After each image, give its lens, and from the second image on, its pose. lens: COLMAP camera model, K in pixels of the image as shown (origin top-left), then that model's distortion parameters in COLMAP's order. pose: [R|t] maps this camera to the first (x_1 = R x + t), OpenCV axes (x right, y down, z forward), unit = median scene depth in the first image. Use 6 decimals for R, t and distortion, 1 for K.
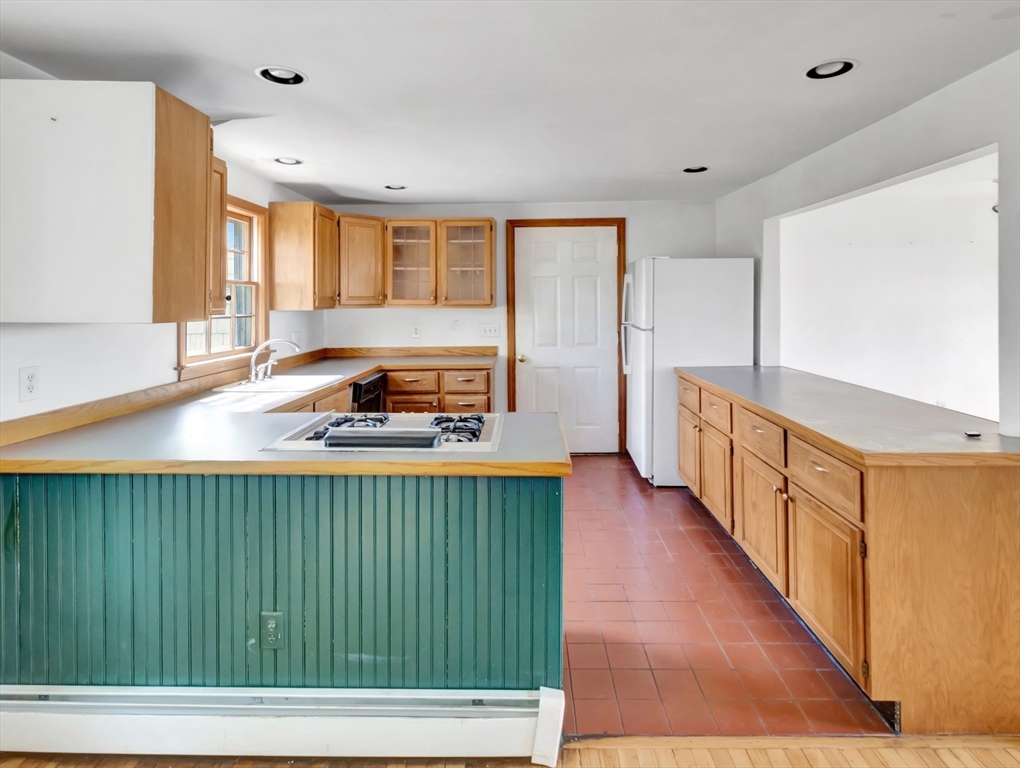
lens RADIAL K [[540.6, 0, 514.0], [0, 540.6, 295.2], [0, 0, 1]] dist [0.001582, 0.000025]
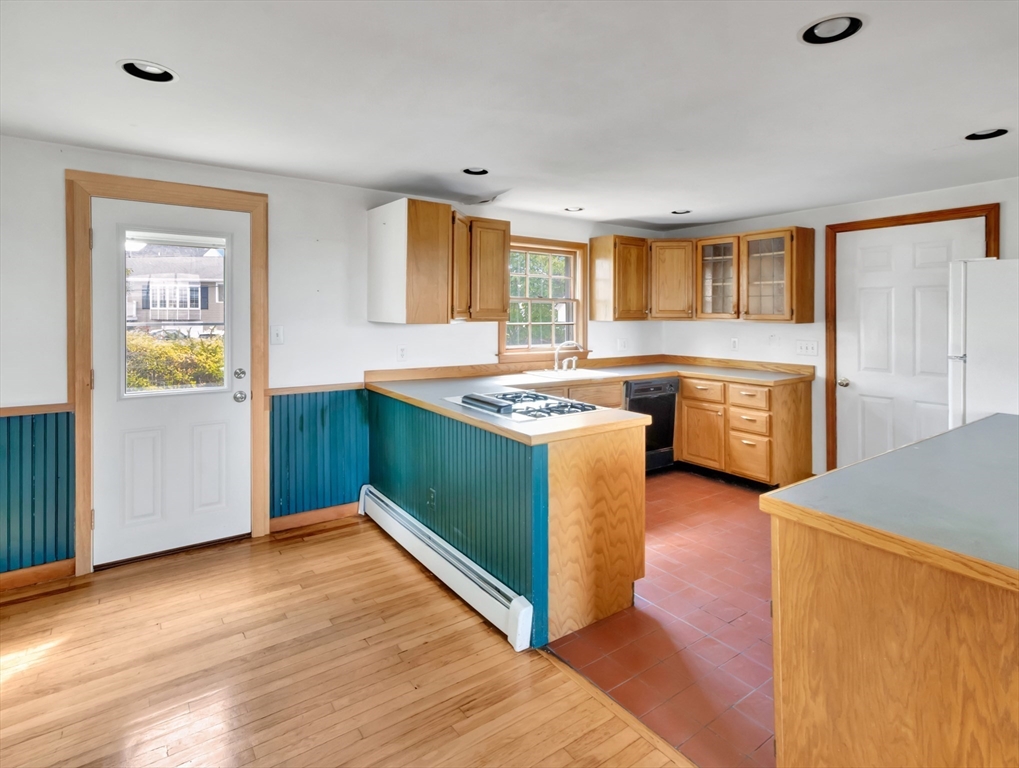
lens RADIAL K [[540.5, 0, 526.0], [0, 540.5, 311.4], [0, 0, 1]] dist [0.003150, 0.000193]
pose [[0.606091, 0.009090, -0.795343, 0.453966], [-0.001864, 0.999948, 0.010009, -0.006183], [0.795393, -0.004584, 0.606077, 0.067937]]
